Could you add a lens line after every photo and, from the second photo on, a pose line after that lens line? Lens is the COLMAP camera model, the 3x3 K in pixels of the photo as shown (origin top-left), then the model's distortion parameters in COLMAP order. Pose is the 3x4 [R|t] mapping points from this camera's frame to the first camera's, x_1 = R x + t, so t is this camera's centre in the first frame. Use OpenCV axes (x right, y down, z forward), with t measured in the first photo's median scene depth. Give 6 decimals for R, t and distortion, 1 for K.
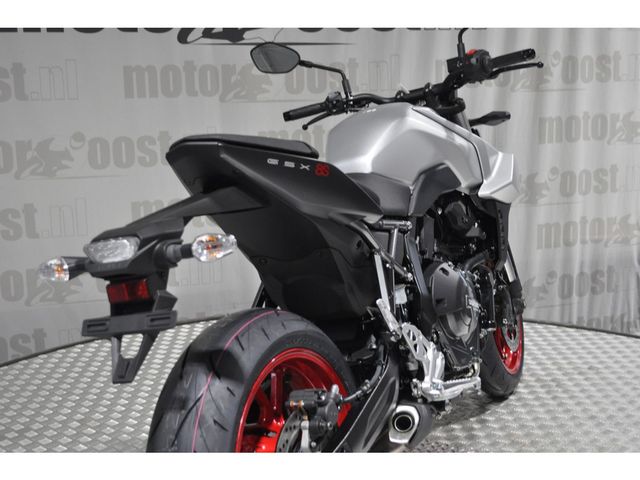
lens RADIAL K [[805.5, 0, 326.8], [0, 805.5, 235.2], [0, 0, 1]] dist [-0.013838, 0.000000]
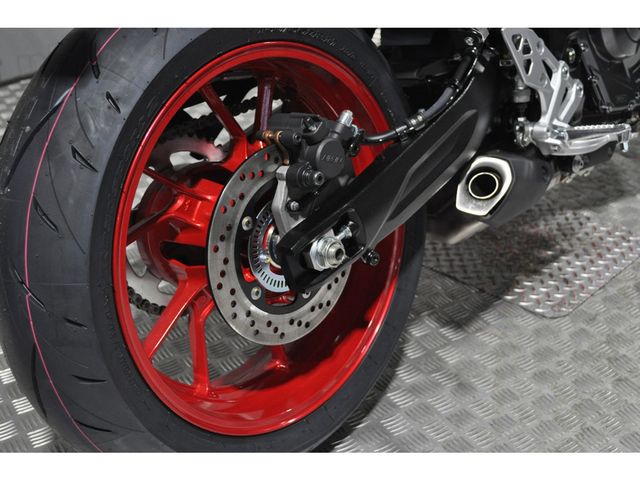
lens RADIAL K [[805.5, 0, 320.5], [0, 805.5, 239.6], [0, 0, 1]] dist [-0.013838, 0.000000]
pose [[0.964238, 0.124019, -0.234230, 0.116801], [-0.041025, 0.942953, 0.330388, 0.068454], [0.261842, -0.308963, 0.914320, 0.359840]]
